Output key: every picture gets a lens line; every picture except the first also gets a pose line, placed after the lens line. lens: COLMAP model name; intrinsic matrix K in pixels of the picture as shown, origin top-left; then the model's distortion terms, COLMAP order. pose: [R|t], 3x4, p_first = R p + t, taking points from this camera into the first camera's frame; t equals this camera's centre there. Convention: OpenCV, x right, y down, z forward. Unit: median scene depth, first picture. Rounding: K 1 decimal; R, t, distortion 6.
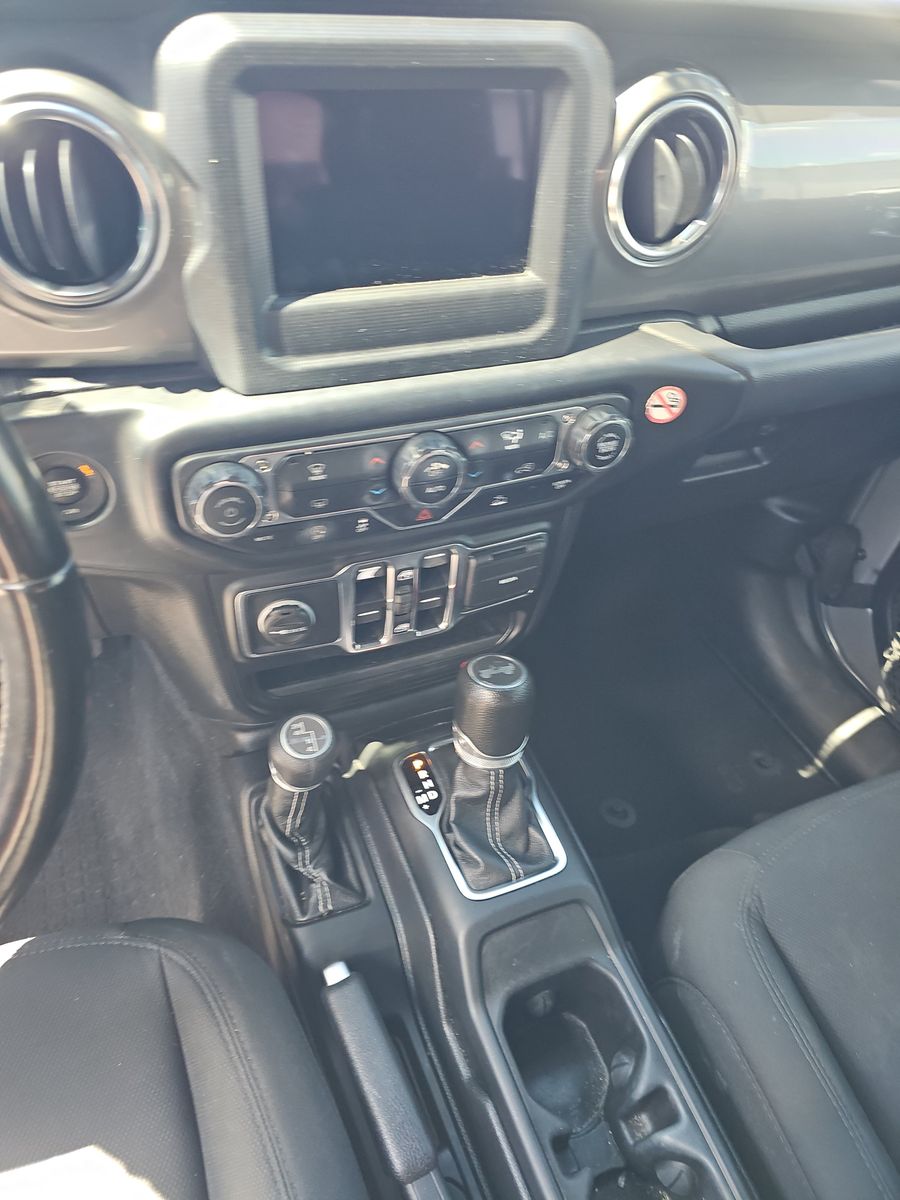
lens RADIAL K [[795.7, 0, 450.0], [0, 795.7, 600.0], [0, 0, 1]] dist [0.044374, -0.001233]
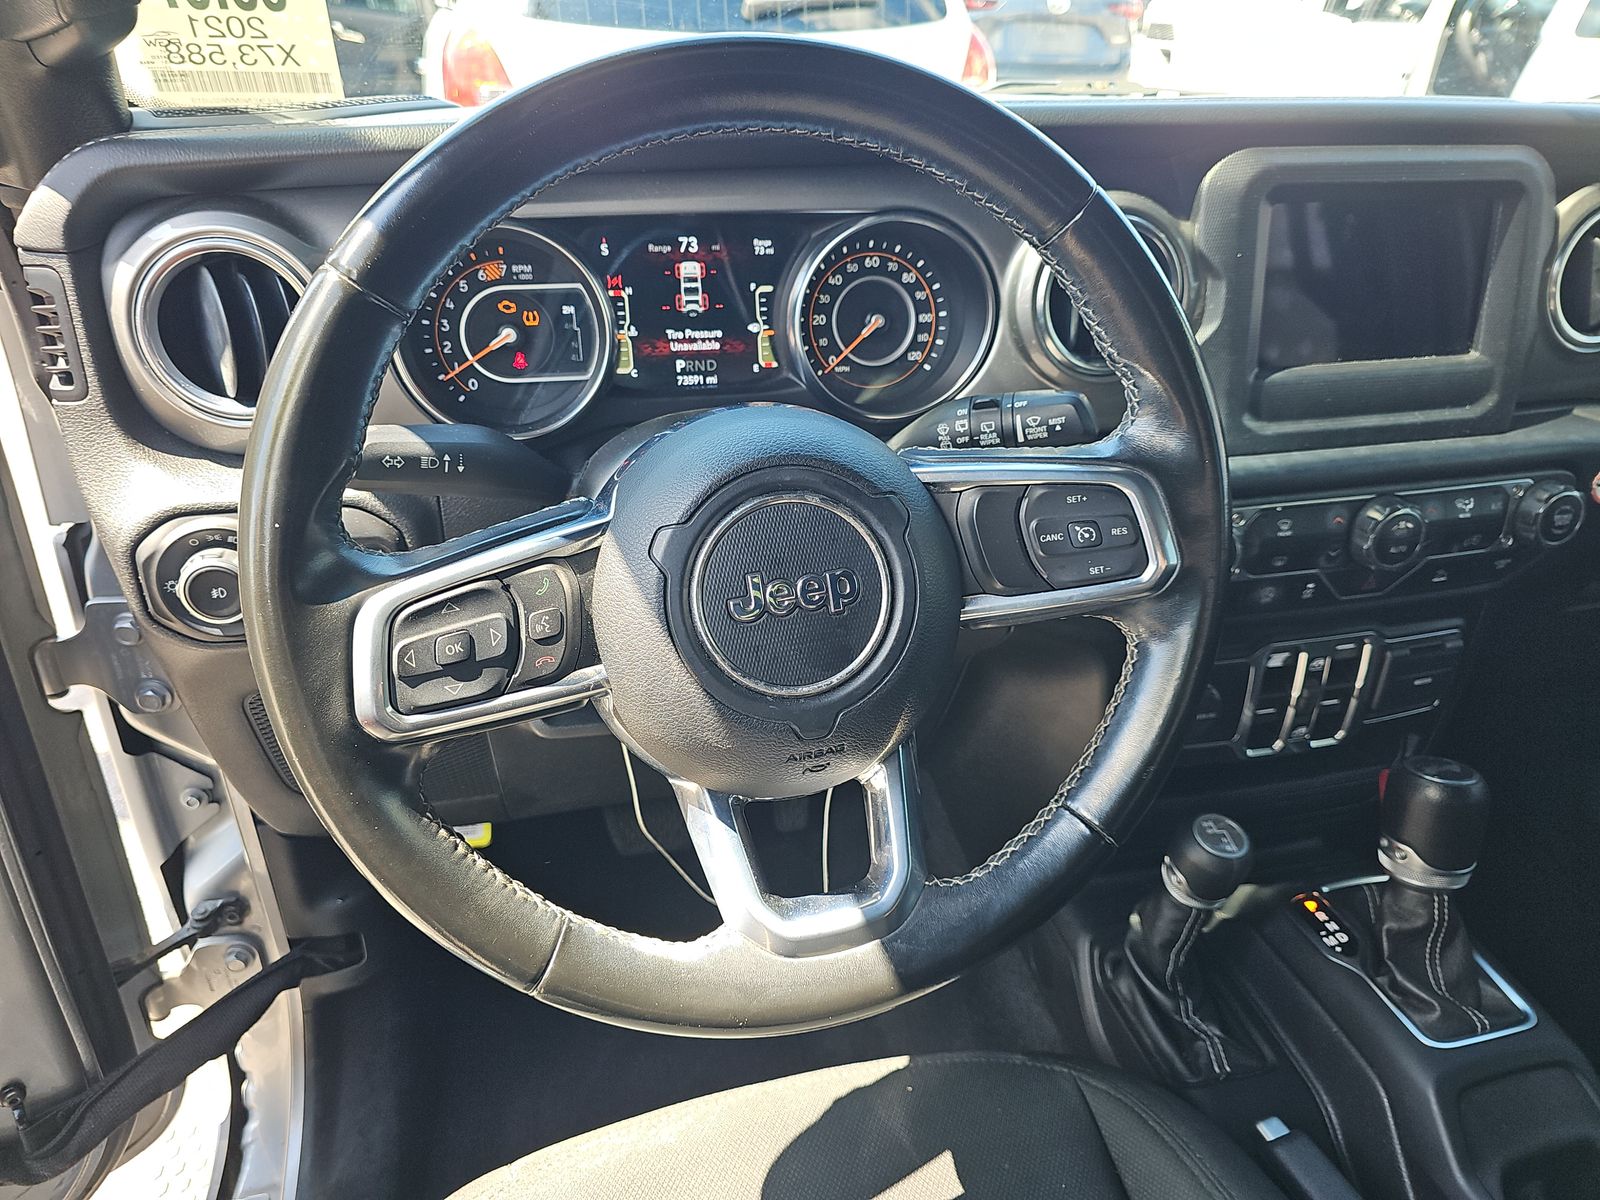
lens RADIAL K [[1120.1, 0, 800.0], [0, 1120.1, 600.0], [0, 0, 1]] dist [0.030720, -0.001756]
pose [[0.992062, 0.006584, -0.125574, -0.539087], [-0.043061, 0.956037, -0.290067, 0.334733], [0.118144, 0.293172, 0.948732, -0.372241]]
